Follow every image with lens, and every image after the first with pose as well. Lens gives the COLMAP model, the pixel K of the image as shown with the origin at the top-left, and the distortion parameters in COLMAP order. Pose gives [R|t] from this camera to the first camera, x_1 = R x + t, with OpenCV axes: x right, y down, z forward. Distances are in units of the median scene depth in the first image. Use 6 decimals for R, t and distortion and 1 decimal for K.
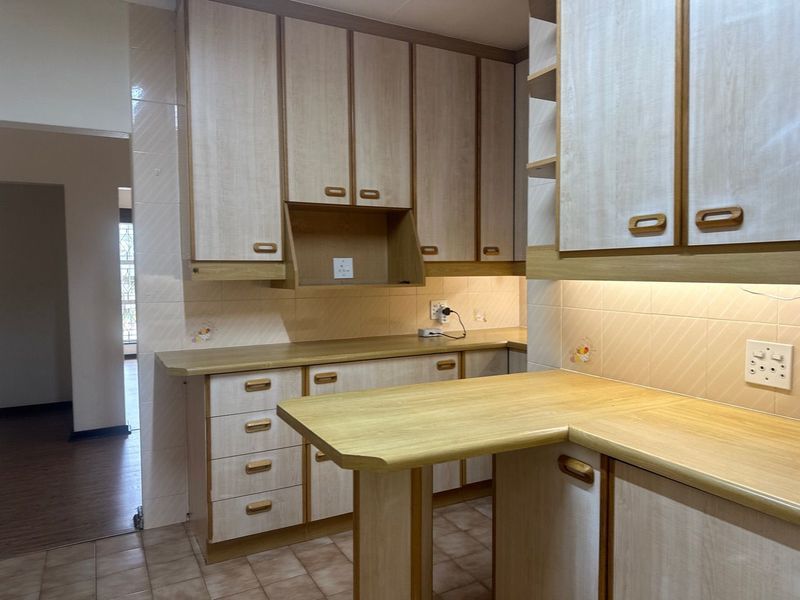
lens RADIAL K [[563.5, 0, 400.0], [0, 563.5, 300.0], [0, 0, 1]] dist [0.075460, -0.106056]
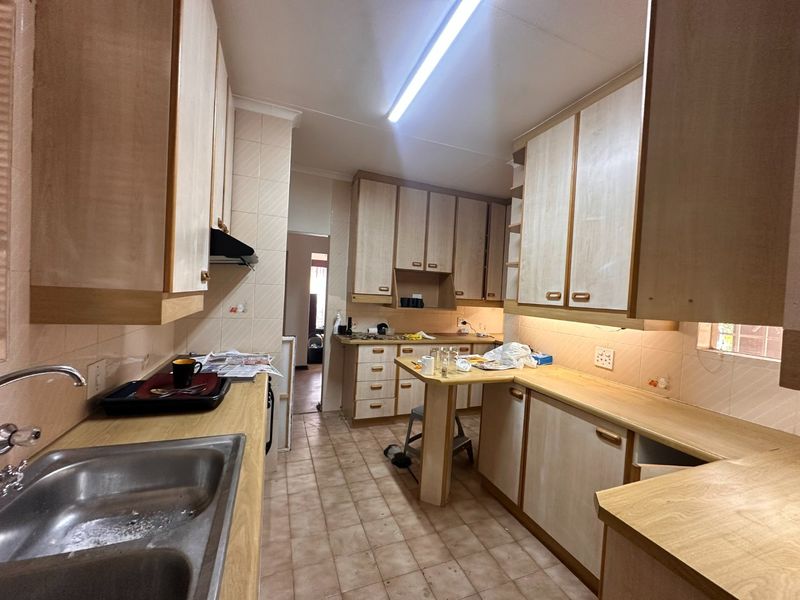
lens RADIAL K [[323.4, 0, 400.0], [0, 323.4, 300.0], [0, 0, 1]] dist [-0.011571, -0.000087]
pose [[0.991134, 0.064573, -0.116123, -0.032227], [-0.068312, 0.997257, -0.028502, -0.019796], [0.113964, 0.036182, 0.992826, -0.271455]]
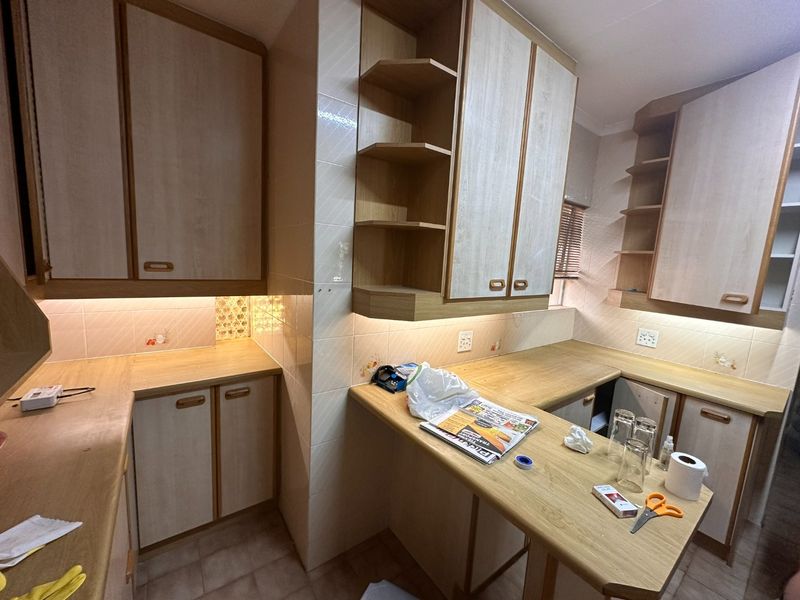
lens RADIAL K [[323.4, 0, 400.0], [0, 323.4, 300.0], [0, 0, 1]] dist [-0.011571, -0.000087]
pose [[-0.144757, -0.135796, 0.980105, -0.344993], [-0.008285, 0.990669, 0.136036, -0.140740], [-0.989433, 0.011572, -0.144531, 0.924970]]
